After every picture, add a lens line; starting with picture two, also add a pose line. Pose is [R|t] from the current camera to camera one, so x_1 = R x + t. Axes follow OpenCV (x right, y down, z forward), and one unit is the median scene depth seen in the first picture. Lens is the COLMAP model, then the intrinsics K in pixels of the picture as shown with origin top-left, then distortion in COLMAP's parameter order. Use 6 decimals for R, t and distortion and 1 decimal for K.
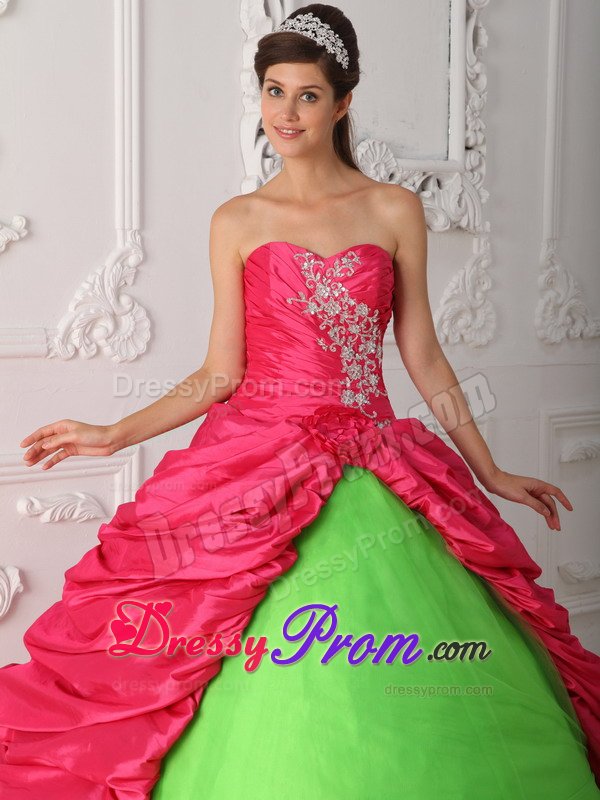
lens RADIAL K [[1788.5, 0, 300.0], [0, 1788.5, 400.0], [0, 0, 1]] dist [0.315672, 0.324816]
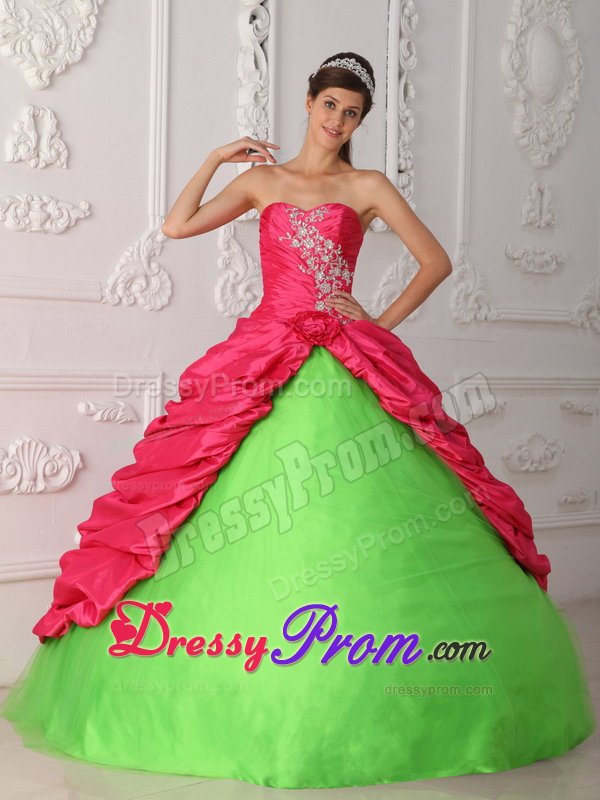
lens RADIAL K [[1728.7, 0, 300.0], [0, 1728.7, 400.0], [0, 0, 1]] dist [0.187139, 0.190306]
pose [[0.999487, 0.010644, 0.030209, -0.023506], [-0.009396, 0.999109, -0.041134, 0.103823], [-0.030620, 0.040829, 0.998697, -0.349652]]
